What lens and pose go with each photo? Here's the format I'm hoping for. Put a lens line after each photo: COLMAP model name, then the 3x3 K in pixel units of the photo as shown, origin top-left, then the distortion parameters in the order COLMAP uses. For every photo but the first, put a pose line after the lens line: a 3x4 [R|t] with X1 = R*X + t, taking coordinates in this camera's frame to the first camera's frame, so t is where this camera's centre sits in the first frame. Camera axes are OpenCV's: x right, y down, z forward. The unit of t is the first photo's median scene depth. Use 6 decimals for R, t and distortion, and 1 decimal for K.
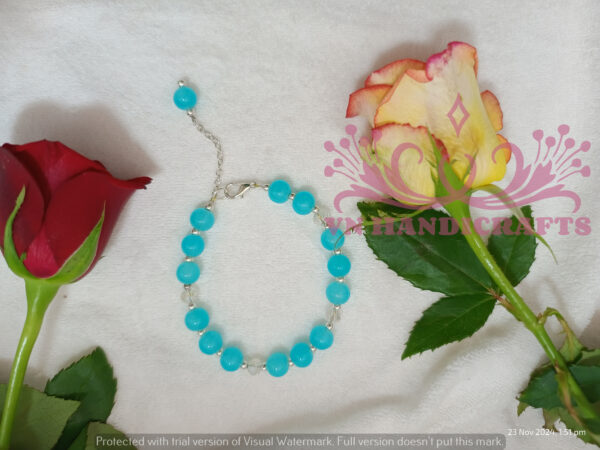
lens RADIAL K [[458.7, 0, 301.9], [0, 458.7, 227.7], [0, 0, 1]] dist [-0.045576, -0.066341]
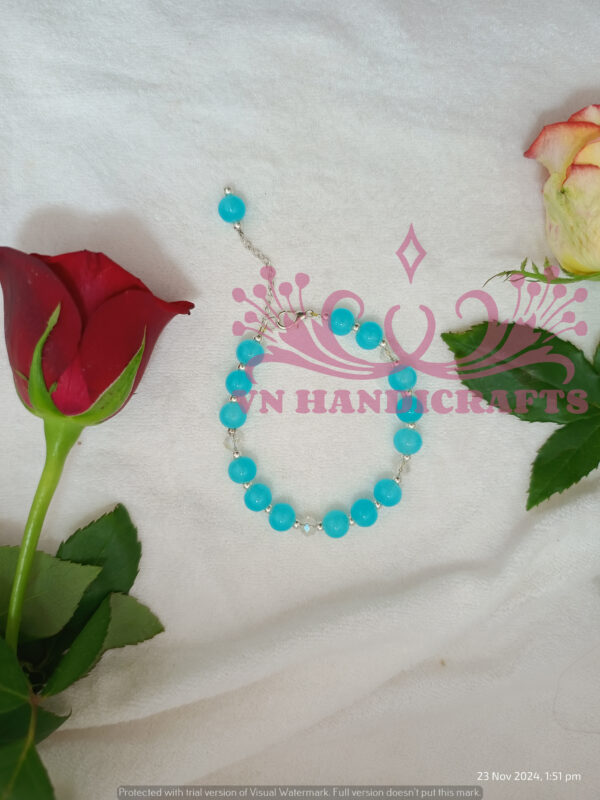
lens RADIAL K [[611.7, 0, 296.4], [0, 611.7, 408.9], [0, 0, 1]] dist [-0.045576, -0.066341]
pose [[0.999627, 0.014956, 0.022870, -0.156614], [-0.015428, 0.999668, 0.020627, 0.061737], [-0.022554, -0.020972, 0.999526, -0.138512]]
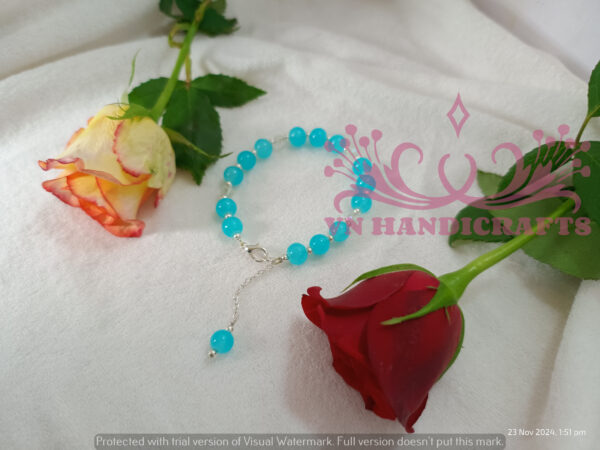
lens RADIAL K [[458.7, 0, 301.9], [0, 458.7, 227.7], [0, 0, 1]] dist [-0.045576, -0.066341]
pose [[-0.705366, -0.610507, 0.360195, -0.585765], [0.708665, -0.618777, 0.338983, -0.345082], [0.015929, 0.494365, 0.869109, 0.008799]]
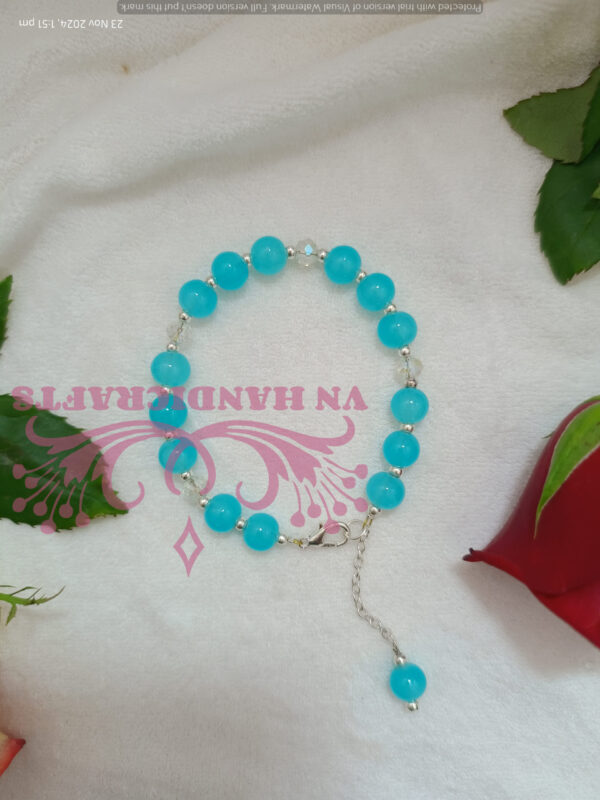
lens RADIAL K [[611.7, 0, 296.4], [0, 611.7, 408.9], [0, 0, 1]] dist [-0.045576, -0.066341]
pose [[-0.999268, -0.017526, 0.034014, -0.123092], [0.017235, -0.999813, -0.008815, 0.098583], [0.034162, -0.008222, 0.999382, 0.165035]]
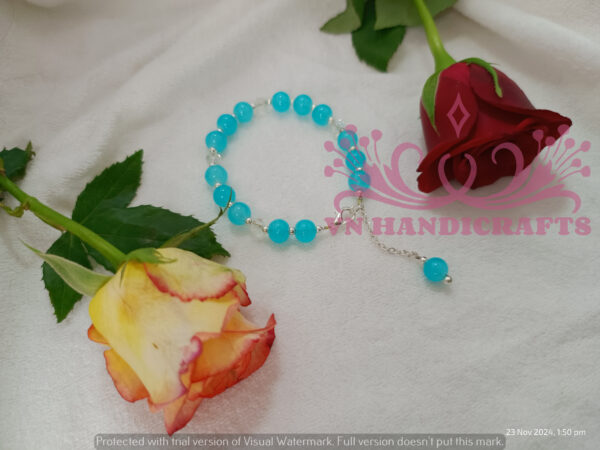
lens RADIAL K [[458.7, 0, 301.9], [0, 458.7, 227.7], [0, 0, 1]] dist [-0.045576, -0.066341]
pose [[-0.903662, 0.394177, -0.167390, 0.124468], [-0.426967, -0.799099, 0.423250, -0.499394], [0.033074, 0.453945, 0.890416, 0.095105]]
